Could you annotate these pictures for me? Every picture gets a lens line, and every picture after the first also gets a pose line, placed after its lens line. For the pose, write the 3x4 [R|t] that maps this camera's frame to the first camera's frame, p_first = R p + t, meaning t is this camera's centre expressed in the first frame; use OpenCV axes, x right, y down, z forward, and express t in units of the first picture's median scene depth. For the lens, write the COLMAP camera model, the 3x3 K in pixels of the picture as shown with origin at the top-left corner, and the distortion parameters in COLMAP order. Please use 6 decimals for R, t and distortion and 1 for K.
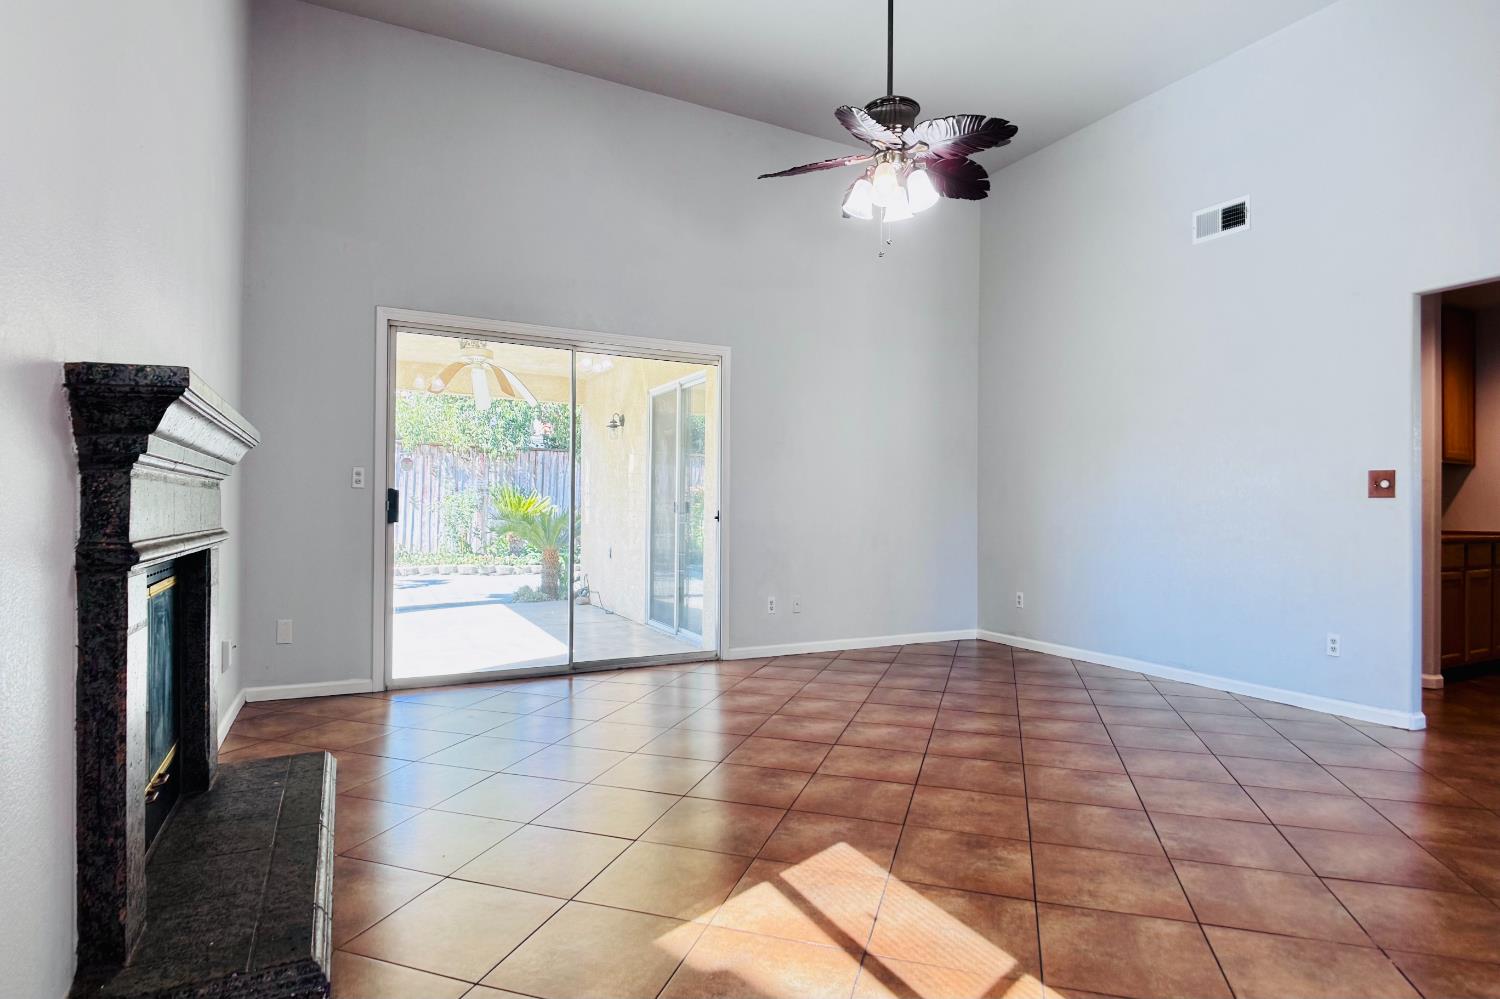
lens RADIAL K [[777.9, 0, 758.3], [0, 777.9, 503.2], [0, 0, 1]] dist [0.041071, -0.050179]
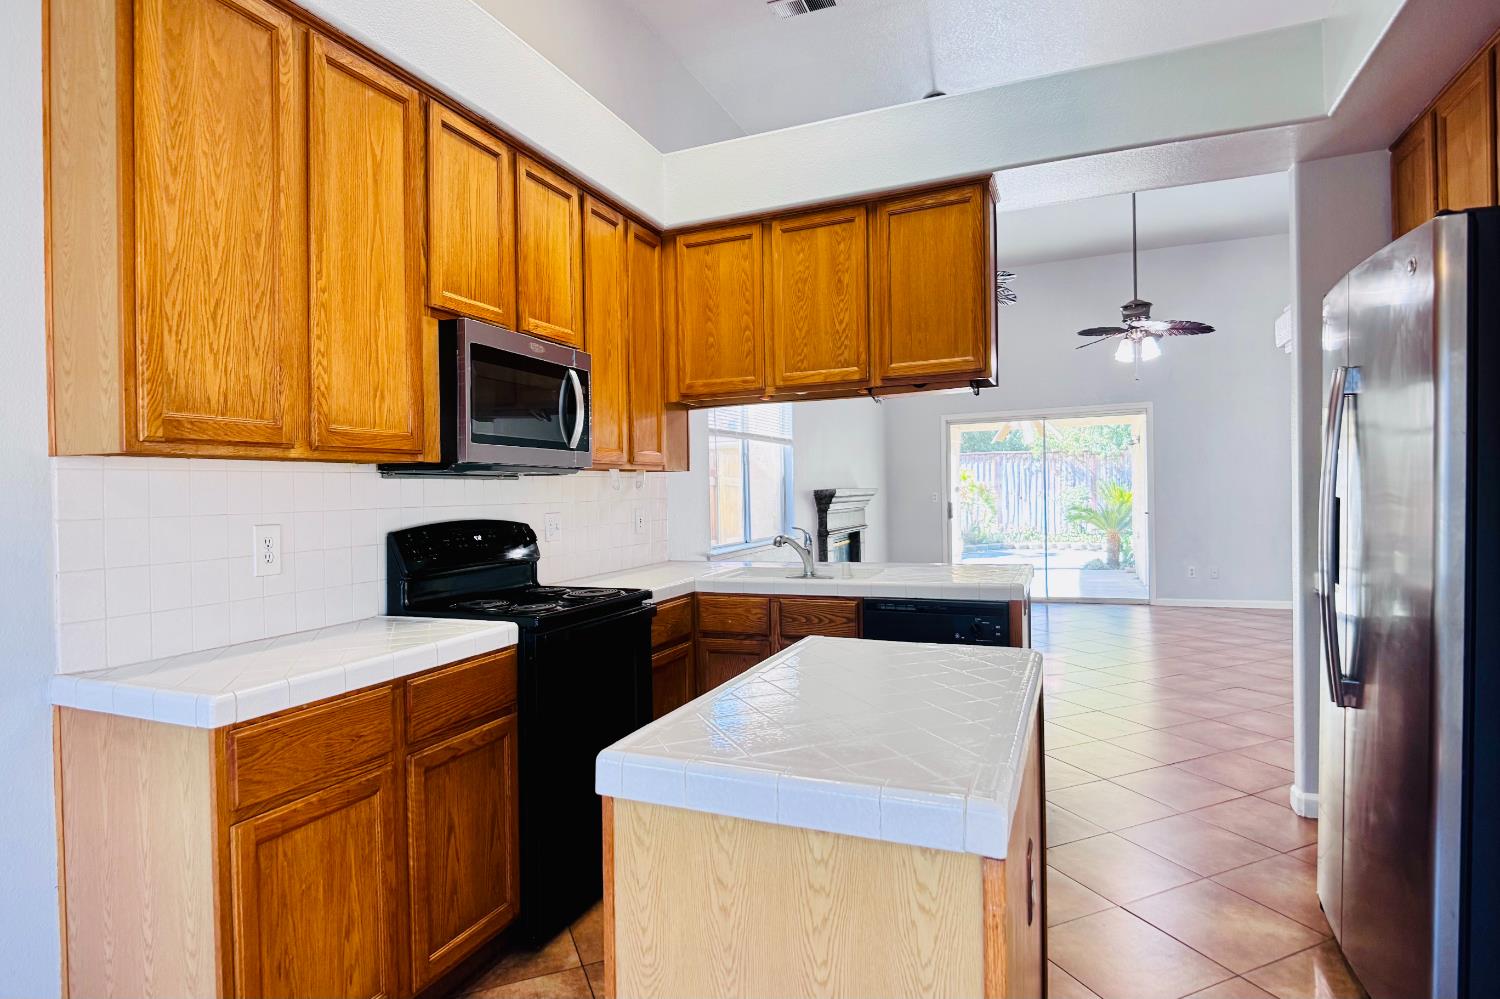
lens RADIAL K [[792.7, 0, 745.3], [0, 792.7, 509.6], [0, 0, 1]] dist [0.011980, -0.012135]
pose [[0.637079, -0.006269, -0.770773, 1.240104], [0.032673, 0.999288, 0.018878, -0.086197], [0.770106, -0.037210, 0.636830, -1.156879]]
